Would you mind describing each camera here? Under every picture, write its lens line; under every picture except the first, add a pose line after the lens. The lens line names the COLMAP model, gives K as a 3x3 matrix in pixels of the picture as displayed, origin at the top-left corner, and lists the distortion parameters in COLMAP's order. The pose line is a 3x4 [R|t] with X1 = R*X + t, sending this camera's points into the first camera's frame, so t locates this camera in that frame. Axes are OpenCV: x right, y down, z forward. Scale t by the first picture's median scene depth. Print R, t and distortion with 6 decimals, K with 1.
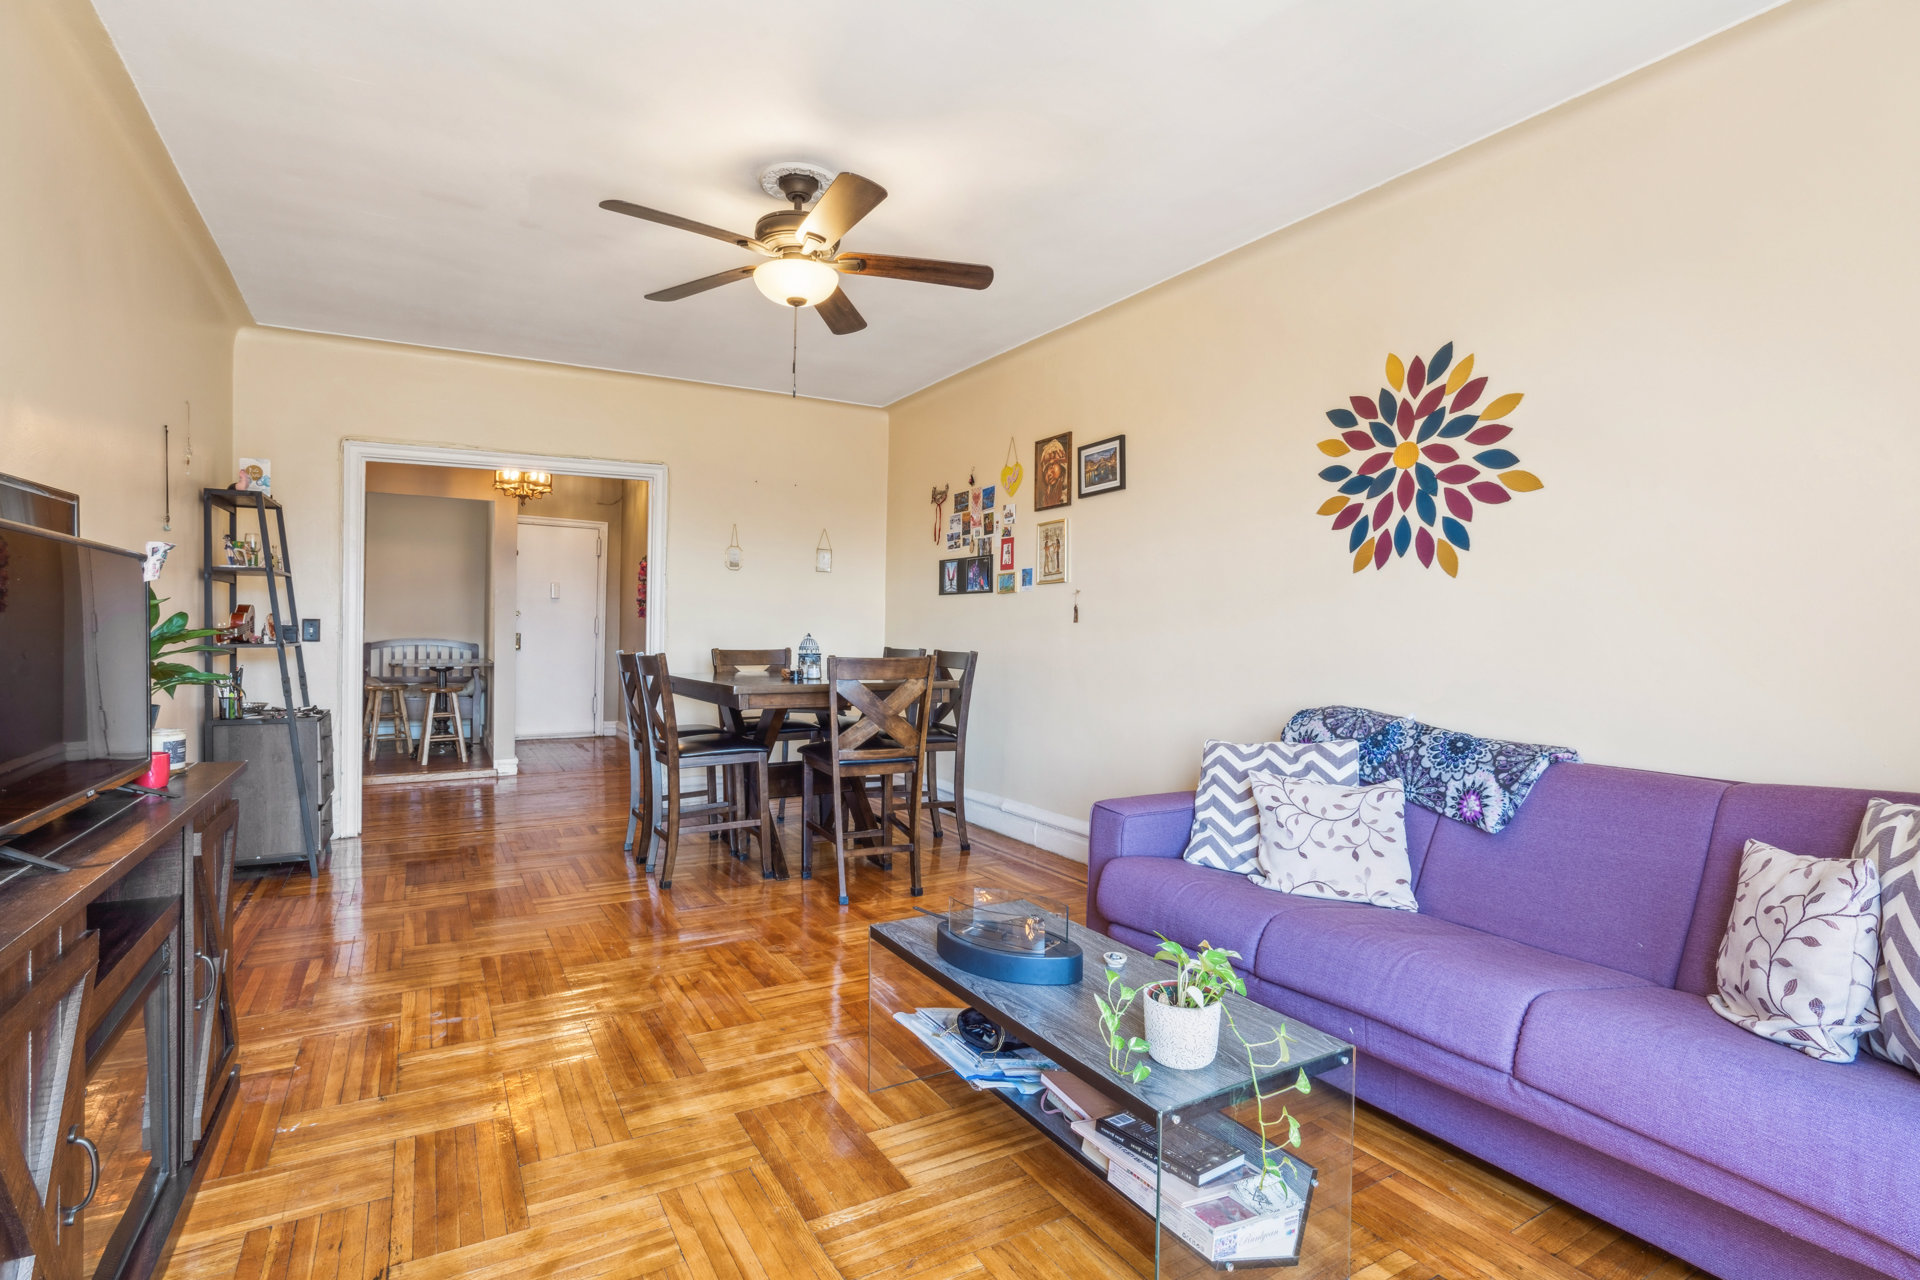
lens RADIAL K [[906.6, 0, 962.4], [0, 906.6, 636.2], [0, 0, 1]] dist [-0.012324, 0.003917]
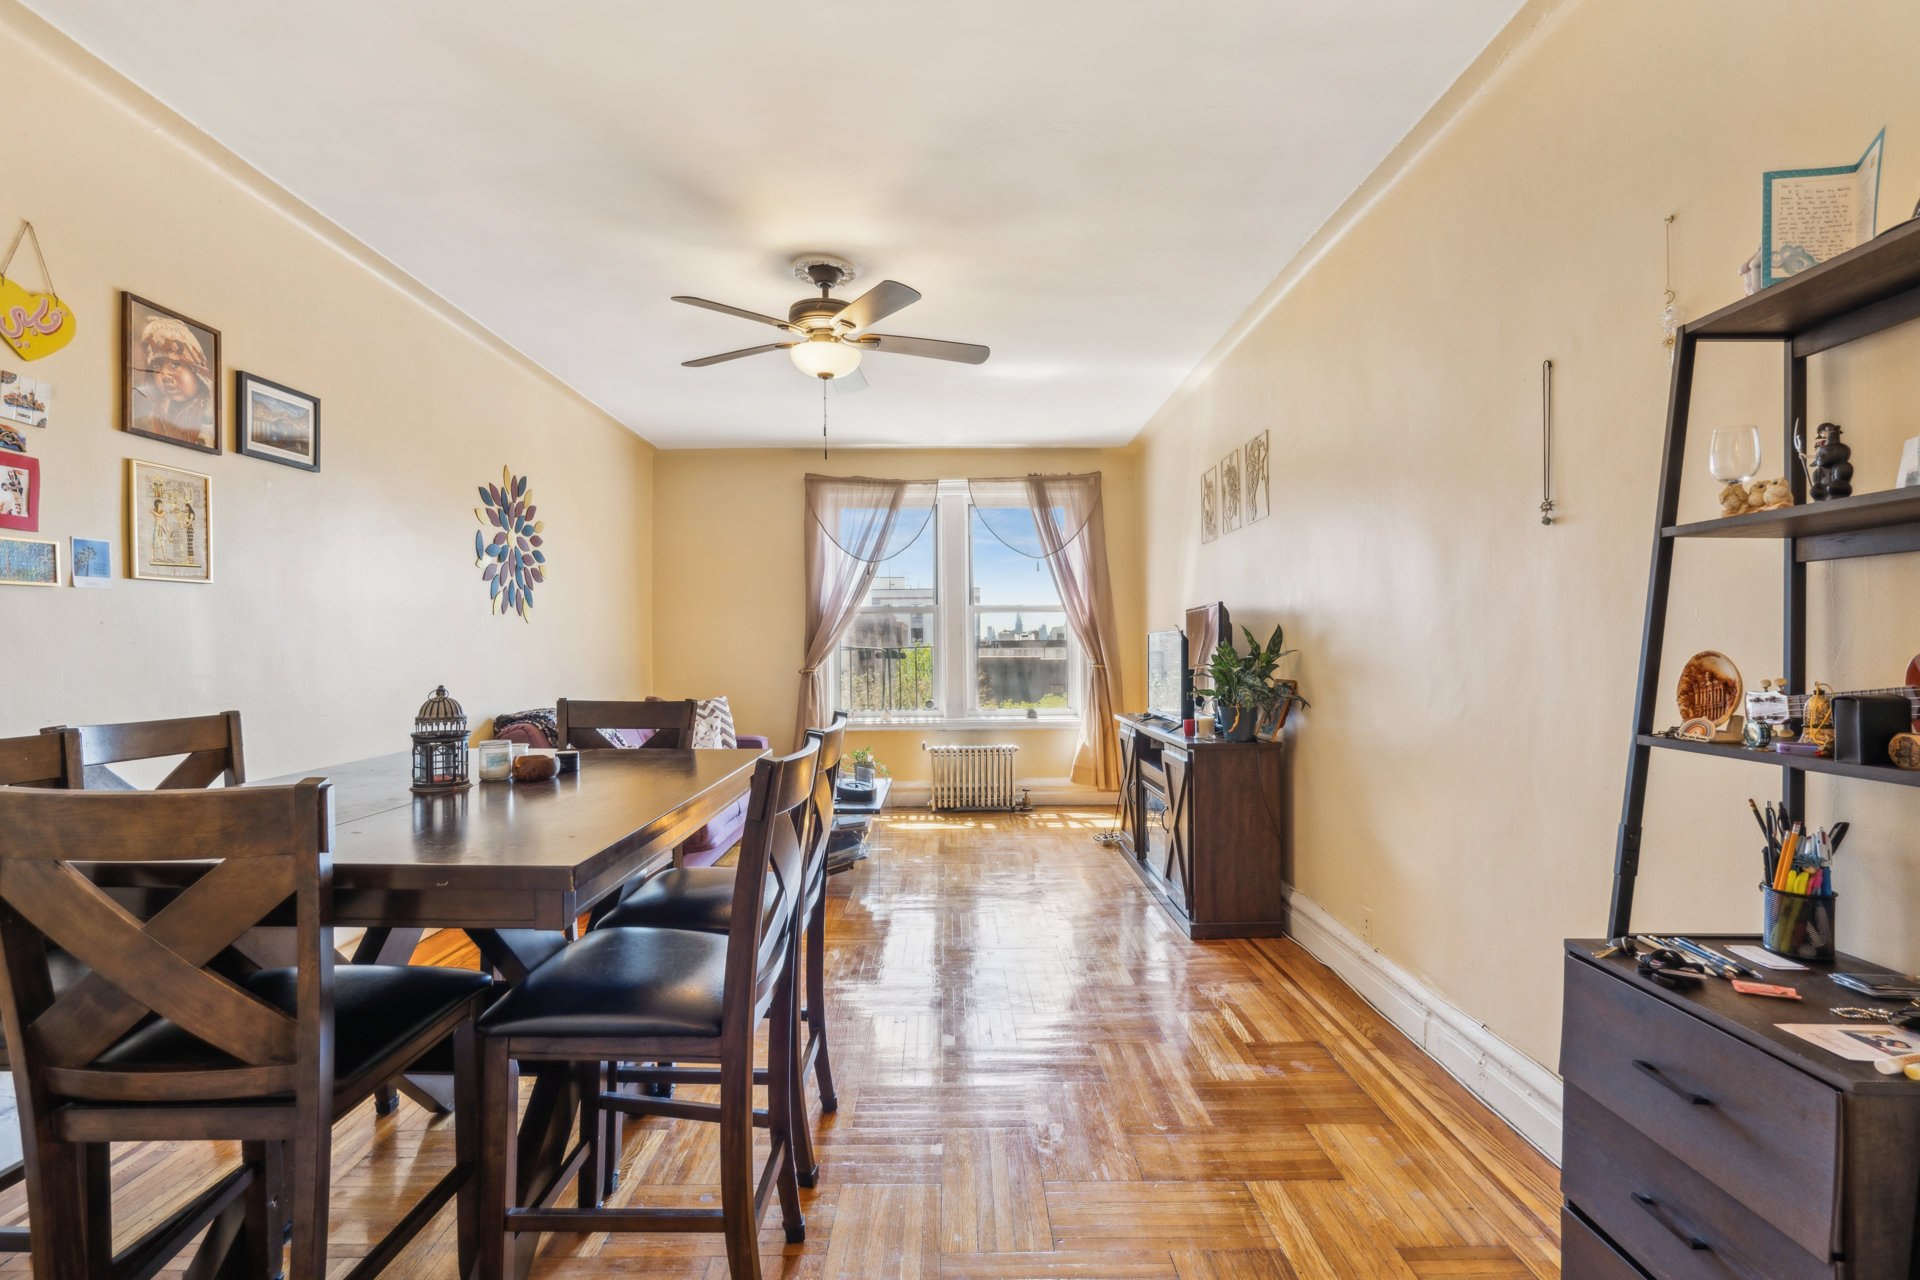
lens RADIAL K [[906.6, 0, 960.1], [0, 906.6, 643.1], [0, 0, 1]] dist [-0.012324, 0.003917]
pose [[-0.866601, -0.013370, 0.498822, -0.596528], [-0.008946, 0.999897, 0.011258, -0.032324], [-0.498921, 0.005294, -0.866631, 1.262195]]
